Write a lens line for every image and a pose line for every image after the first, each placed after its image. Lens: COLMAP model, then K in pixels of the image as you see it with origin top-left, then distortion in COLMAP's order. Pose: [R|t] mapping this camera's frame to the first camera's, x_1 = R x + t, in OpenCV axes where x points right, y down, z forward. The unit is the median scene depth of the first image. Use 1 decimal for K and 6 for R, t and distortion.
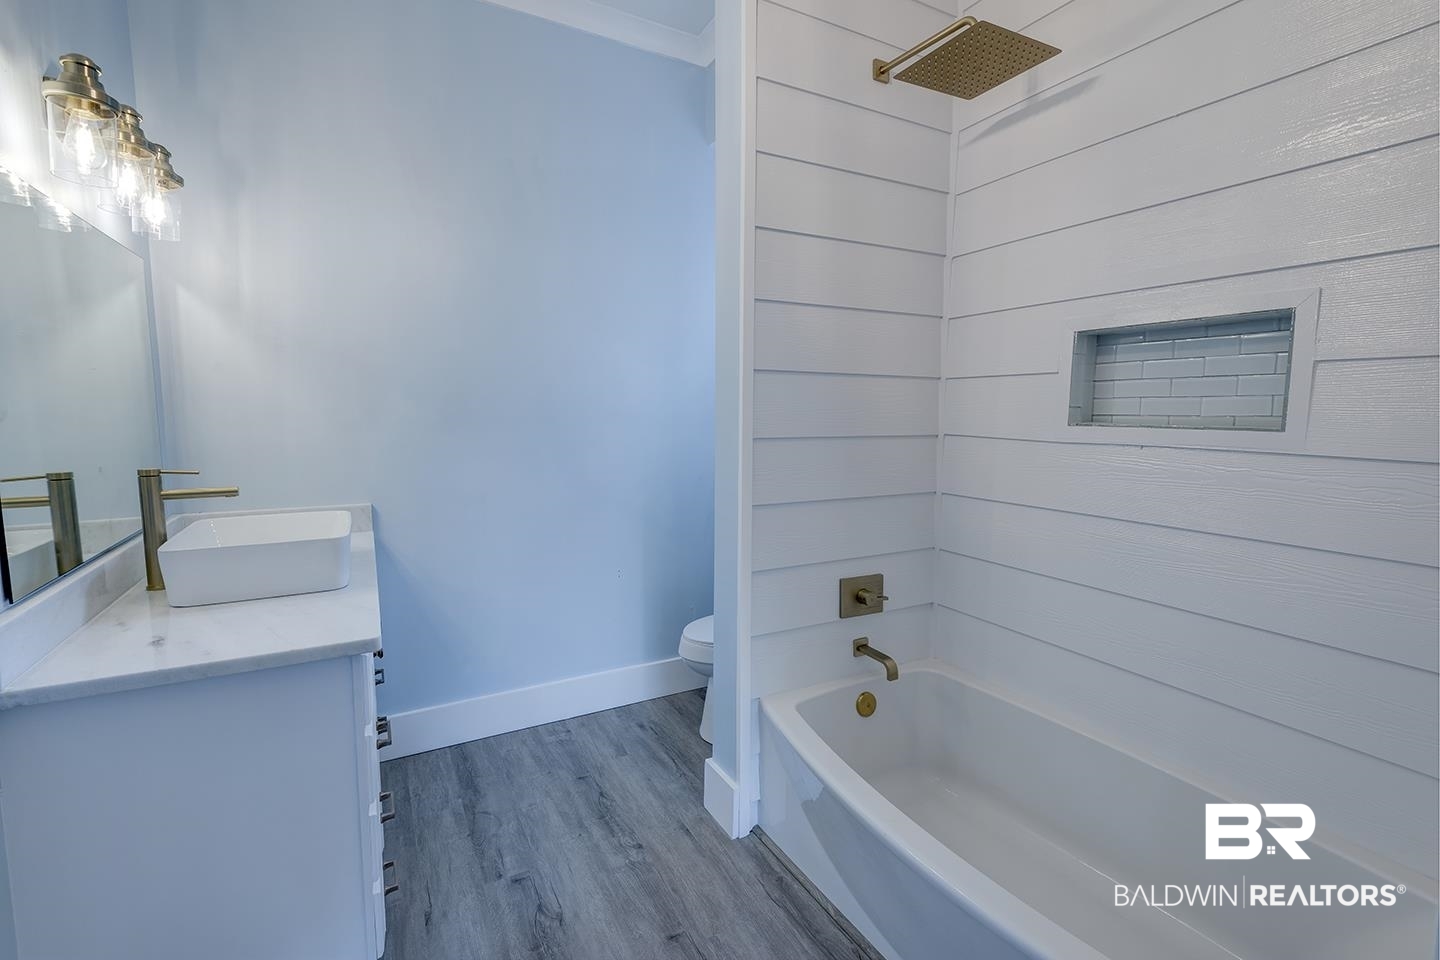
lens RADIAL K [[649.1, 0, 723.5], [0, 649.1, 477.3], [0, 0, 1]] dist [0.035257, -0.021246]
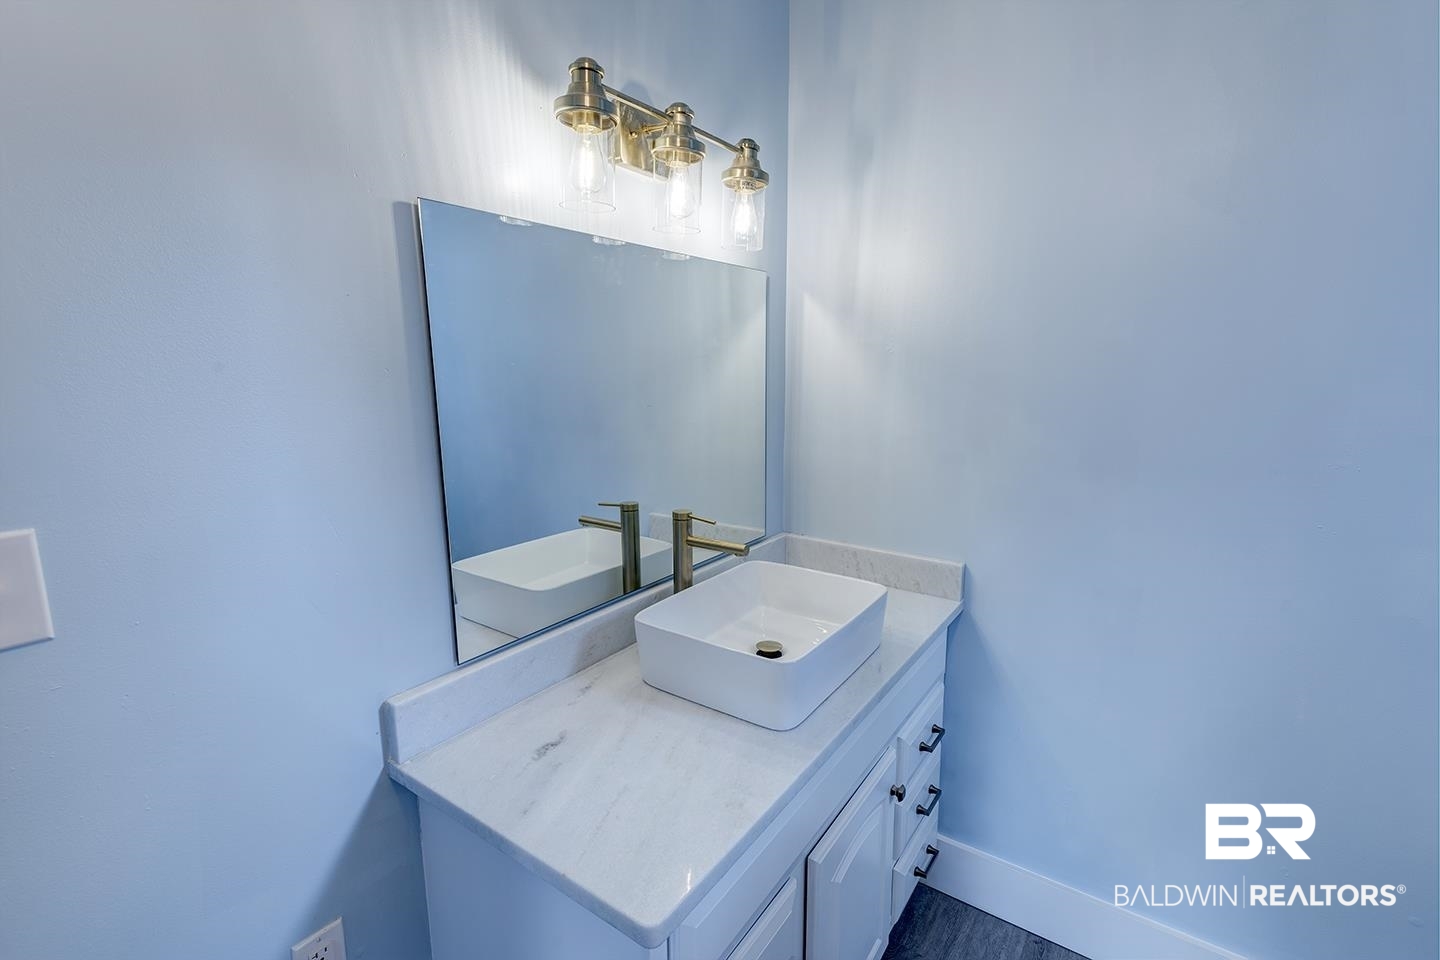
lens RADIAL K [[649.1, 0, 723.5], [0, 649.1, 477.3], [0, 0, 1]] dist [0.035257, -0.021246]
pose [[0.443193, 0.152784, -0.883310, -0.042948], [-0.091842, 0.987922, 0.124797, -0.187469], [0.891709, 0.025816, 0.451872, 0.660307]]
